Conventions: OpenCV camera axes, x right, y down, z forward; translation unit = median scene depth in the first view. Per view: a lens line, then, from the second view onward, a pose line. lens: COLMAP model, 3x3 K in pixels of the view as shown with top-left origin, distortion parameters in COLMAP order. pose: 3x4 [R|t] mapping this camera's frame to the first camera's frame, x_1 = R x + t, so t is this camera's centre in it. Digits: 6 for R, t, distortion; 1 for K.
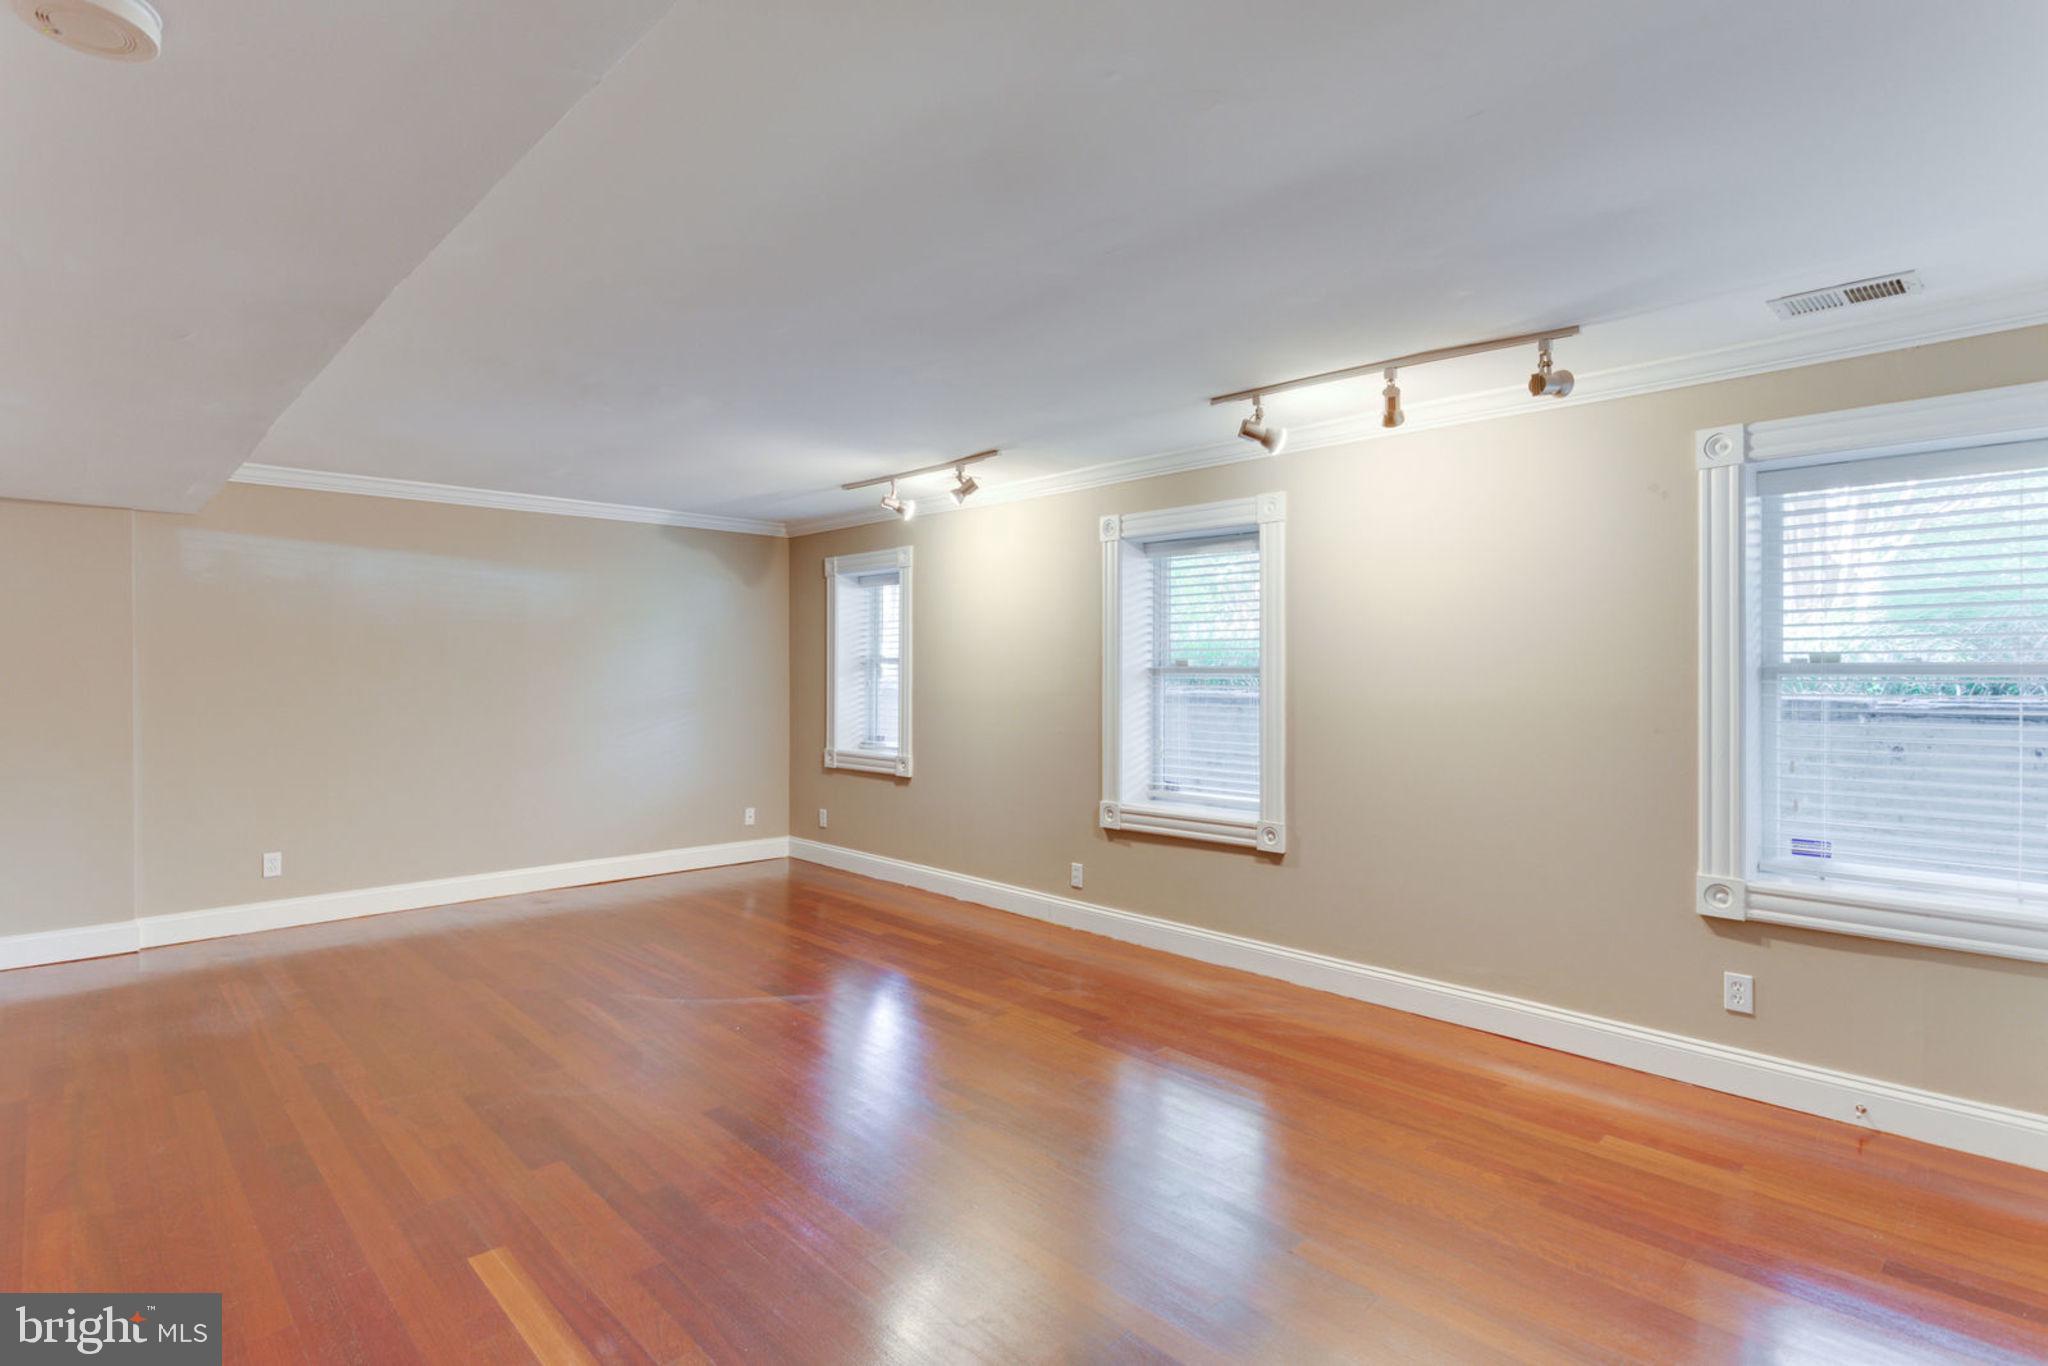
lens RADIAL K [[996.4, 0, 1024.7], [0, 996.4, 675.5], [0, 0, 1]] dist [0.018405, -0.005182]
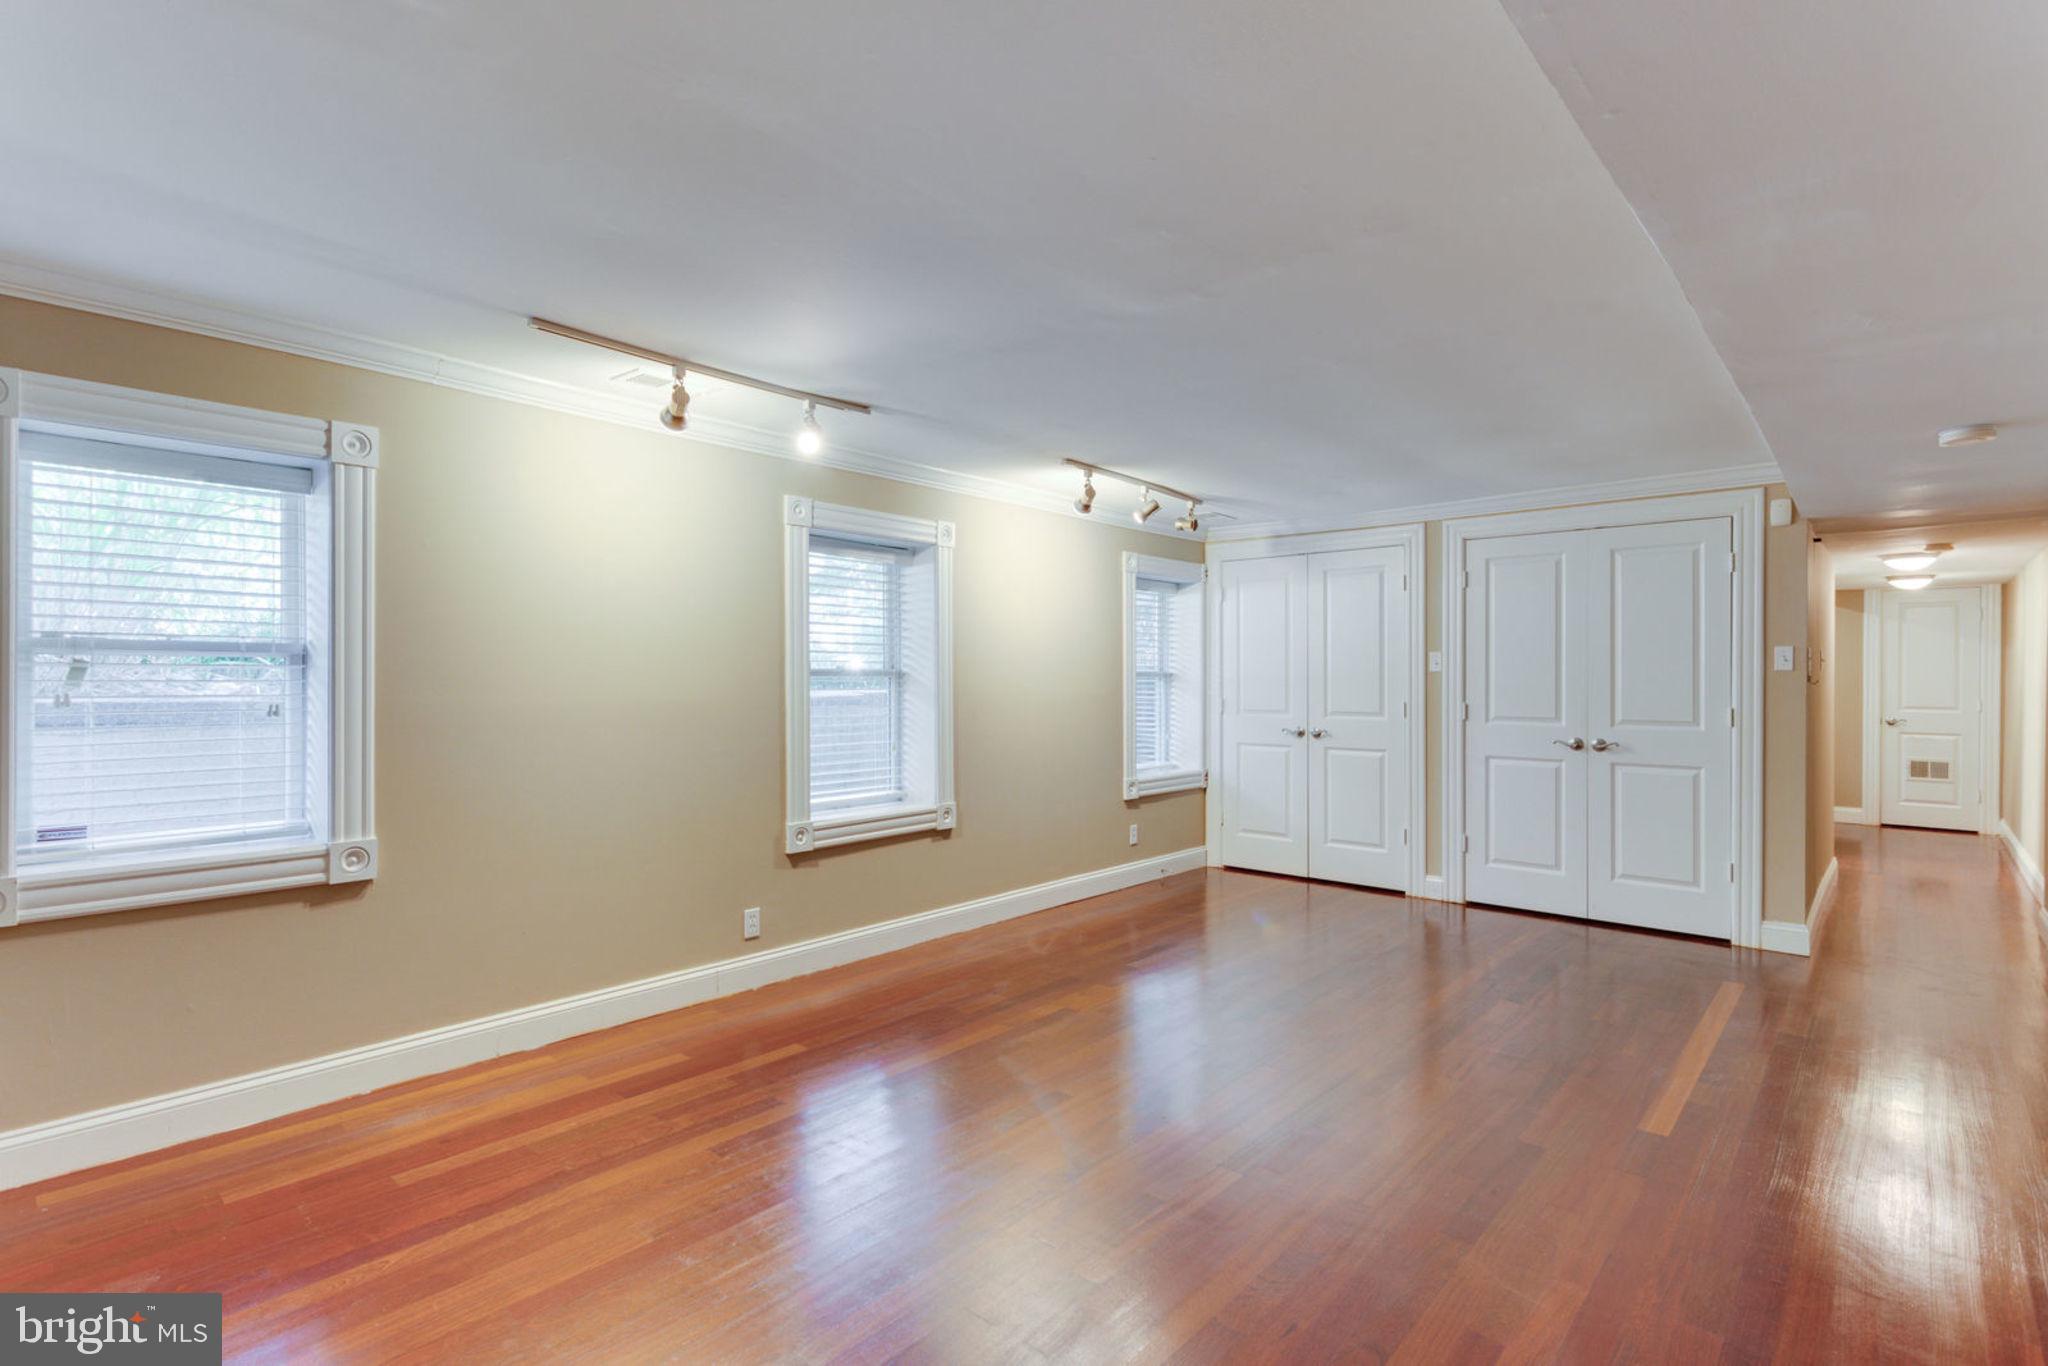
lens RADIAL K [[996.4, 0, 1024.3], [0, 996.4, 681.6], [0, 0, 1]] dist [0.018405, -0.005182]
pose [[-0.064019, -0.011704, 0.997880, -0.824056], [-0.003217, 0.999928, 0.011521, -0.008358], [-0.997944, -0.002472, -0.064052, 0.880321]]
